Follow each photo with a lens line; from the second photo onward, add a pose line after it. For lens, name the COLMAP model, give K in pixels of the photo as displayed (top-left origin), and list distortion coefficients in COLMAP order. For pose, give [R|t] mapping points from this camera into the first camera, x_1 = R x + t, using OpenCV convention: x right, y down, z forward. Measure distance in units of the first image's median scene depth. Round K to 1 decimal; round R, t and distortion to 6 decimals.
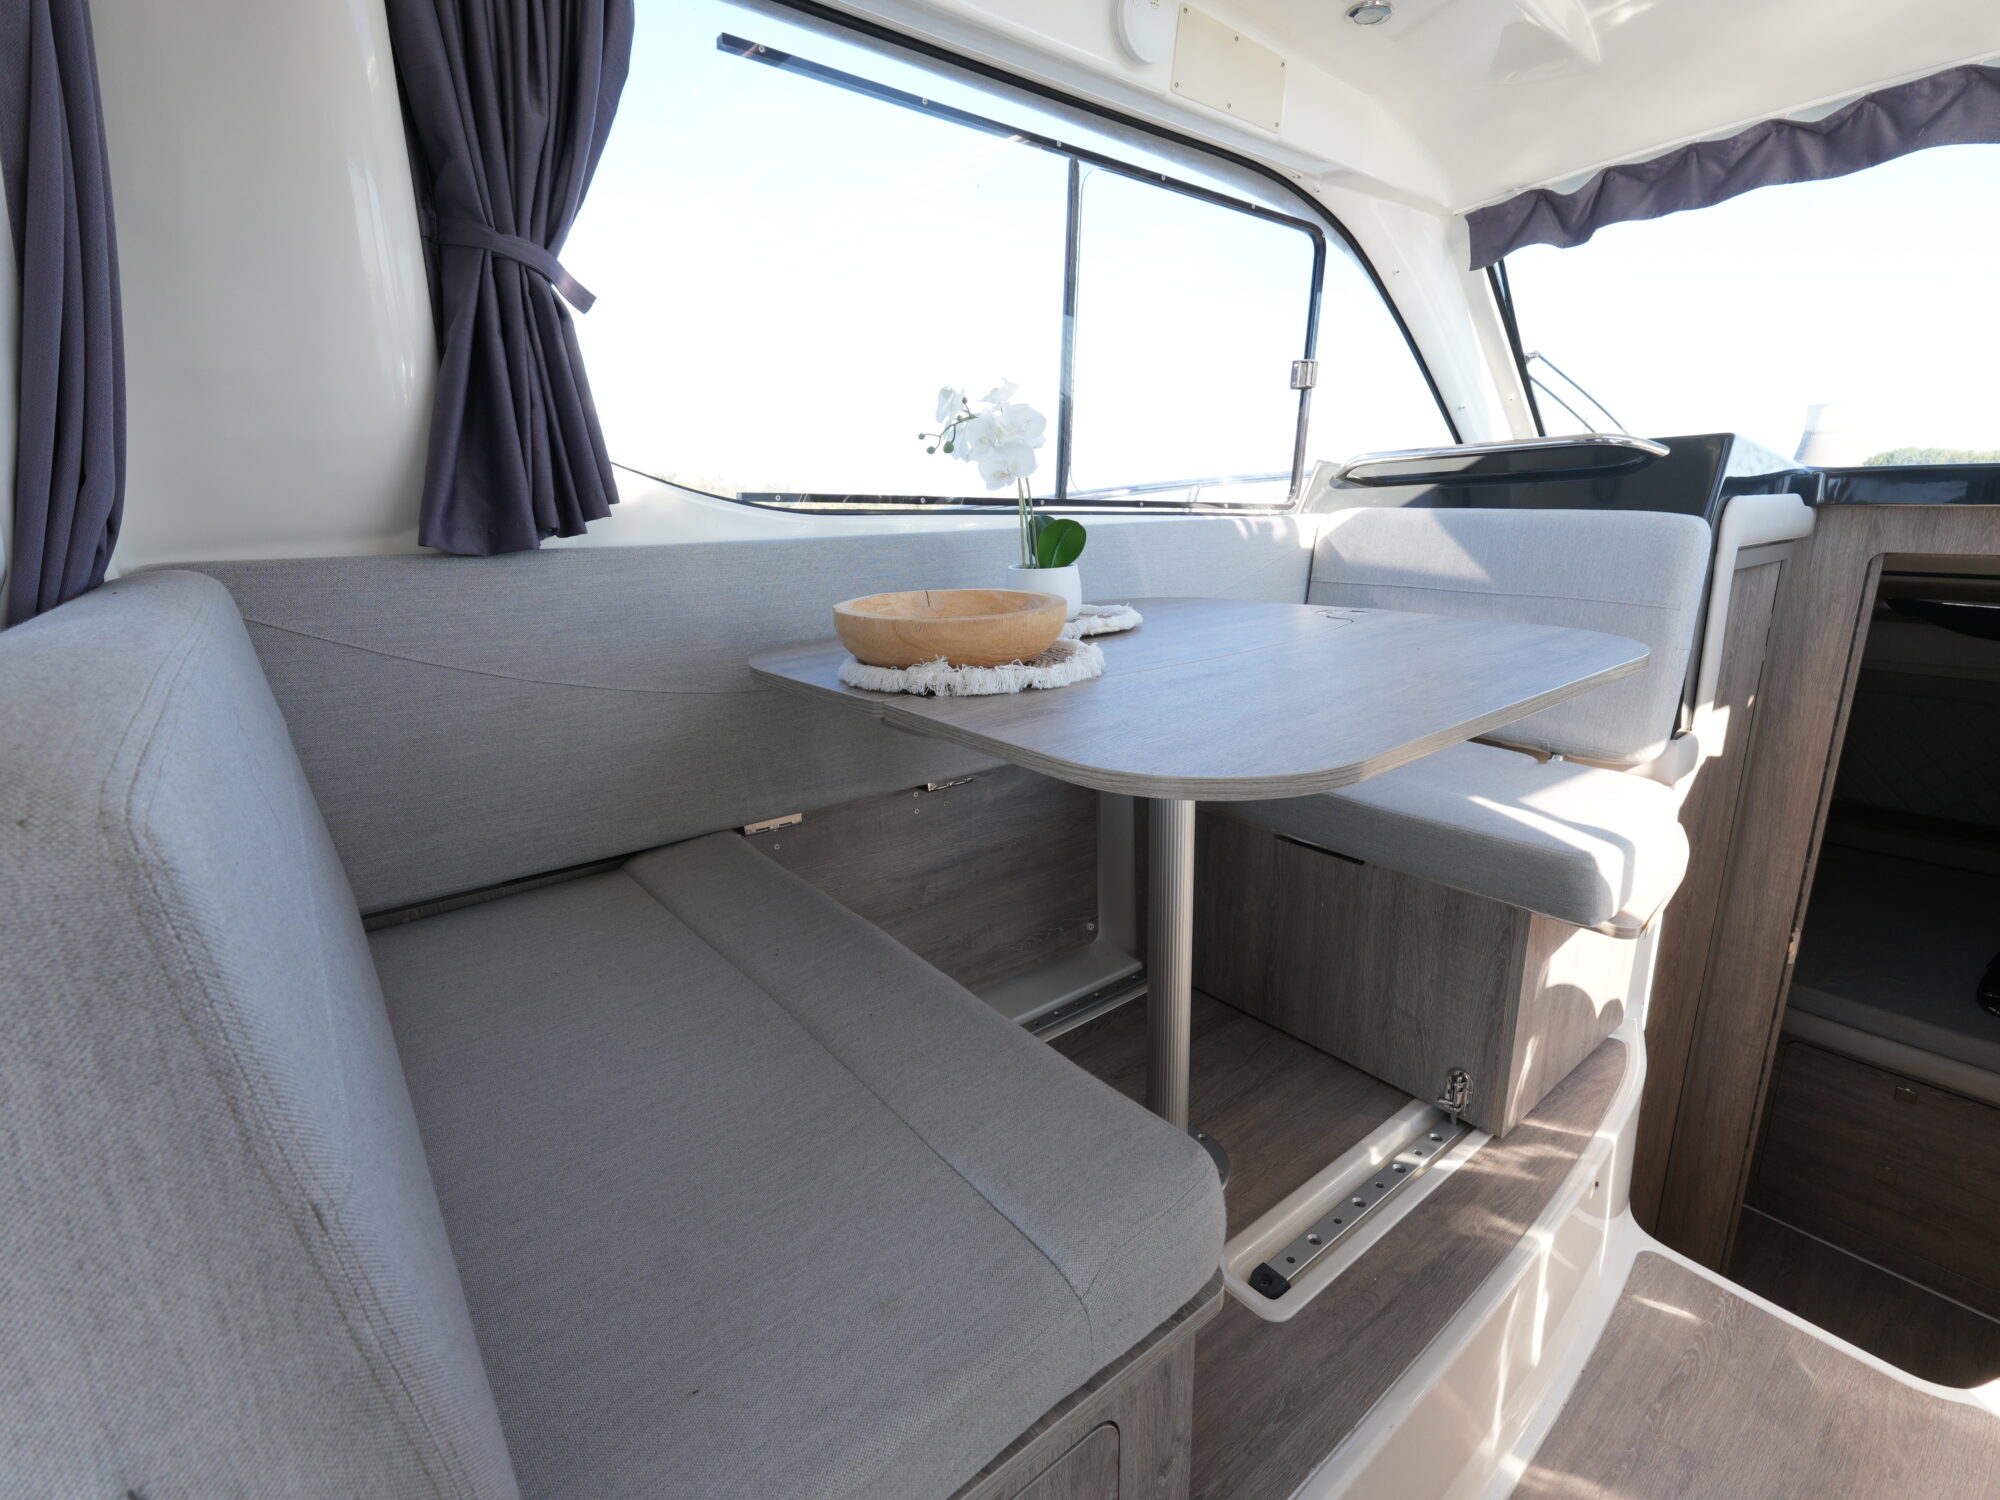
lens RADIAL K [[939.1, 0, 1001.2], [0, 939.1, 742.4], [0, 0, 1]] dist [-0.003343, 0.000761]
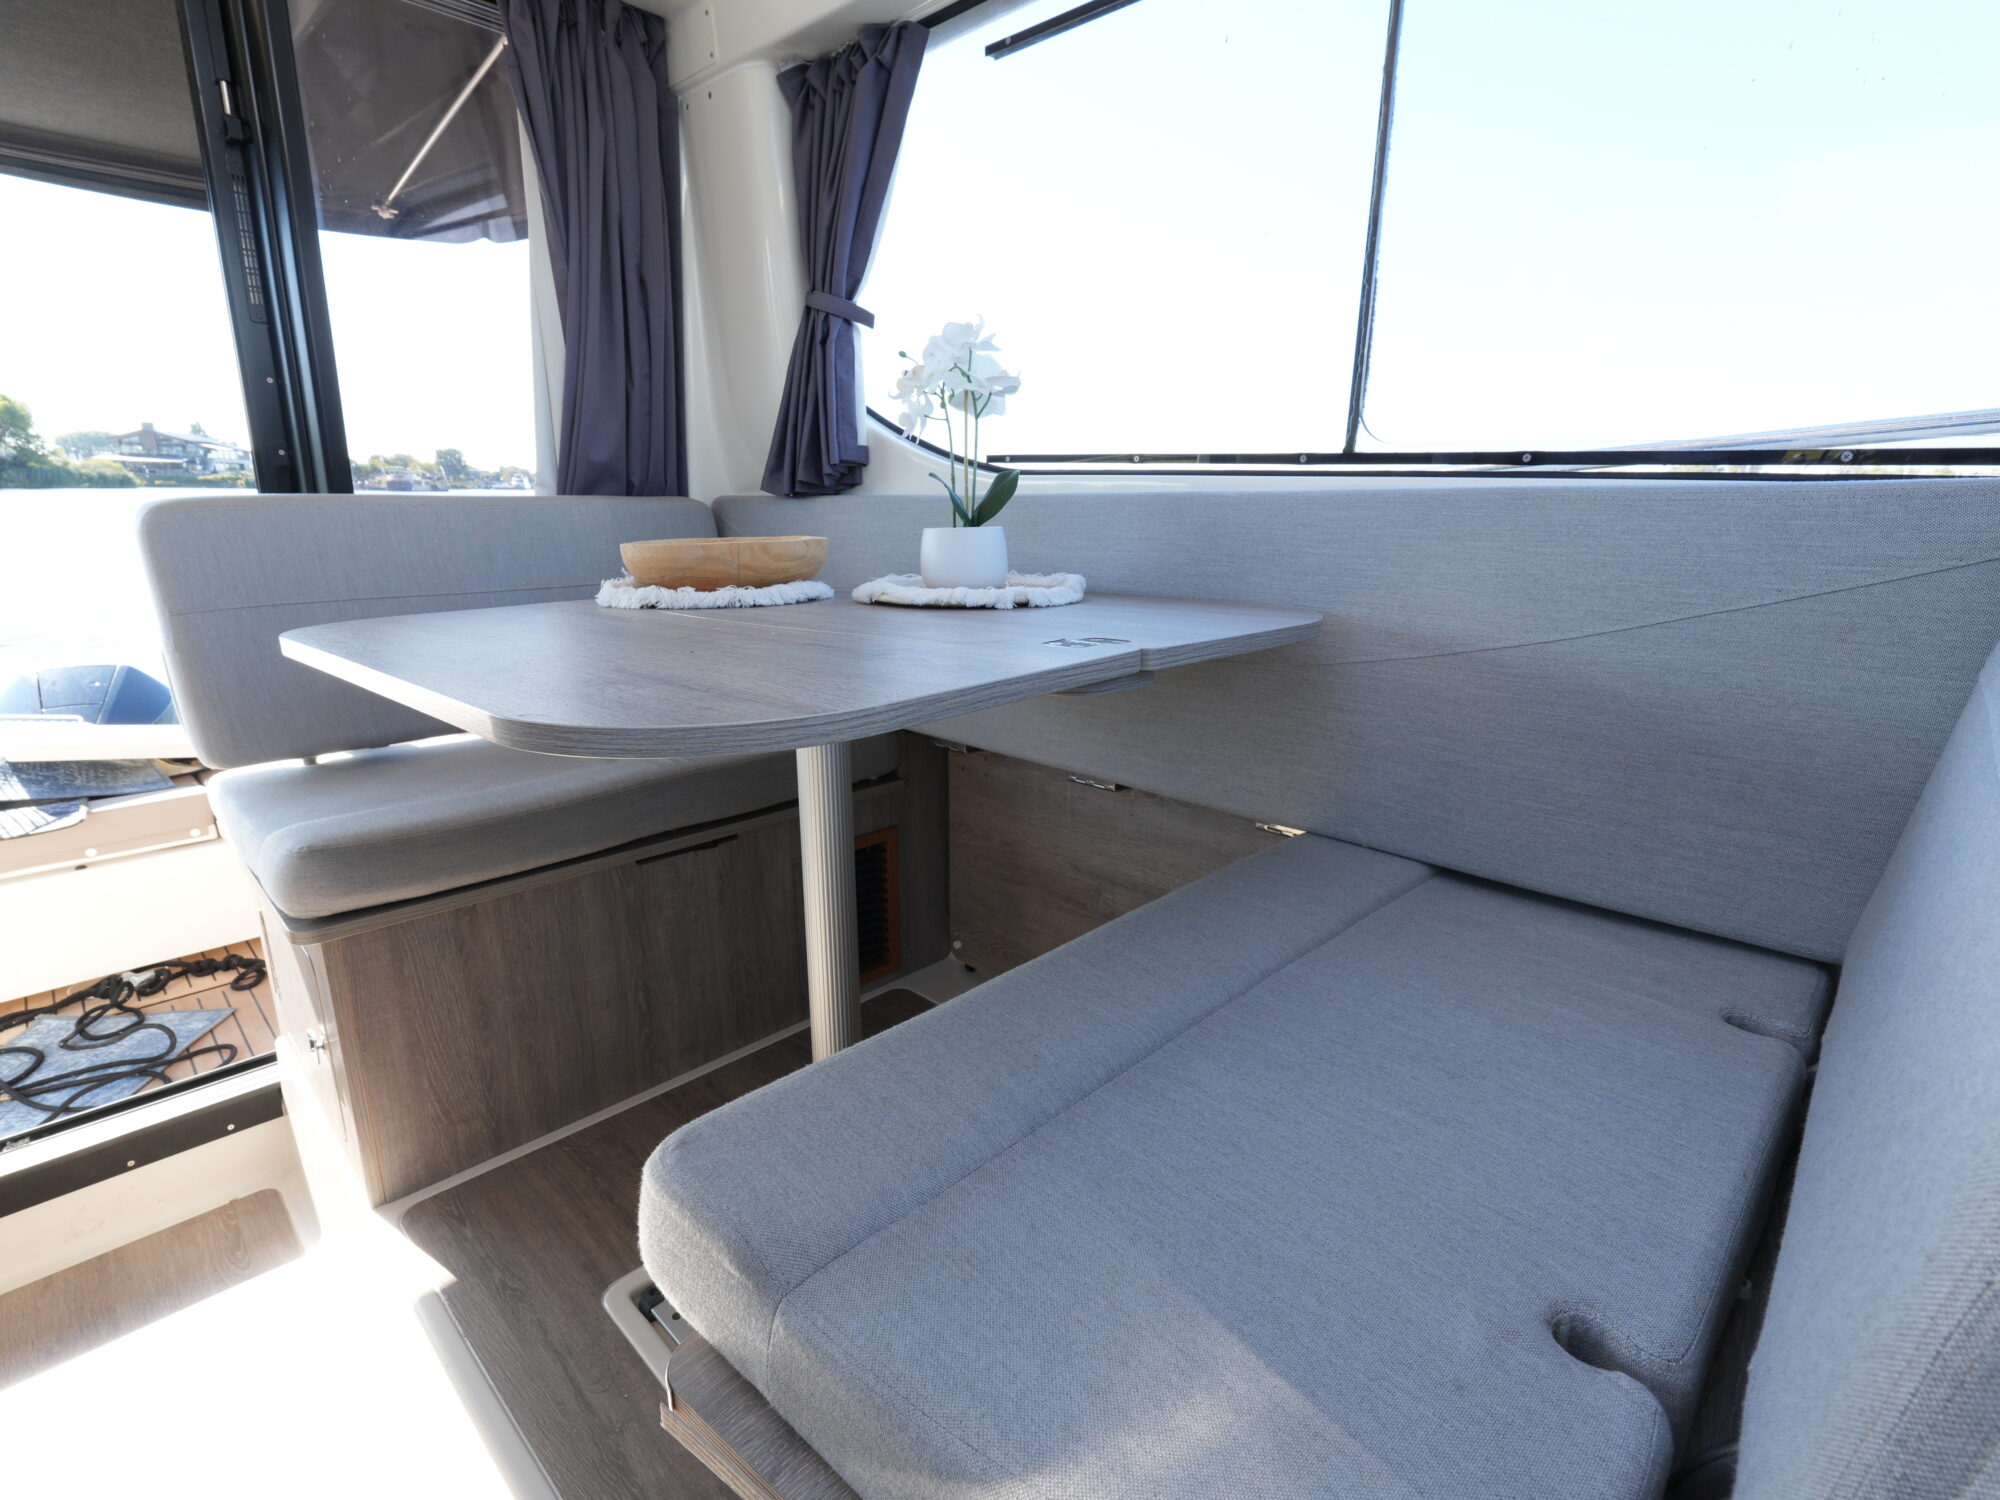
lens RADIAL K [[945.6, 0, 995.0], [0, 945.6, 745.6], [0, 0, 1]] dist [0.000018, -0.000128]
pose [[0.126634, 0.268645, -0.954879, 0.817747], [-0.243389, 0.941617, 0.232637, -0.184092], [0.961627, 0.202948, 0.184626, 0.785752]]
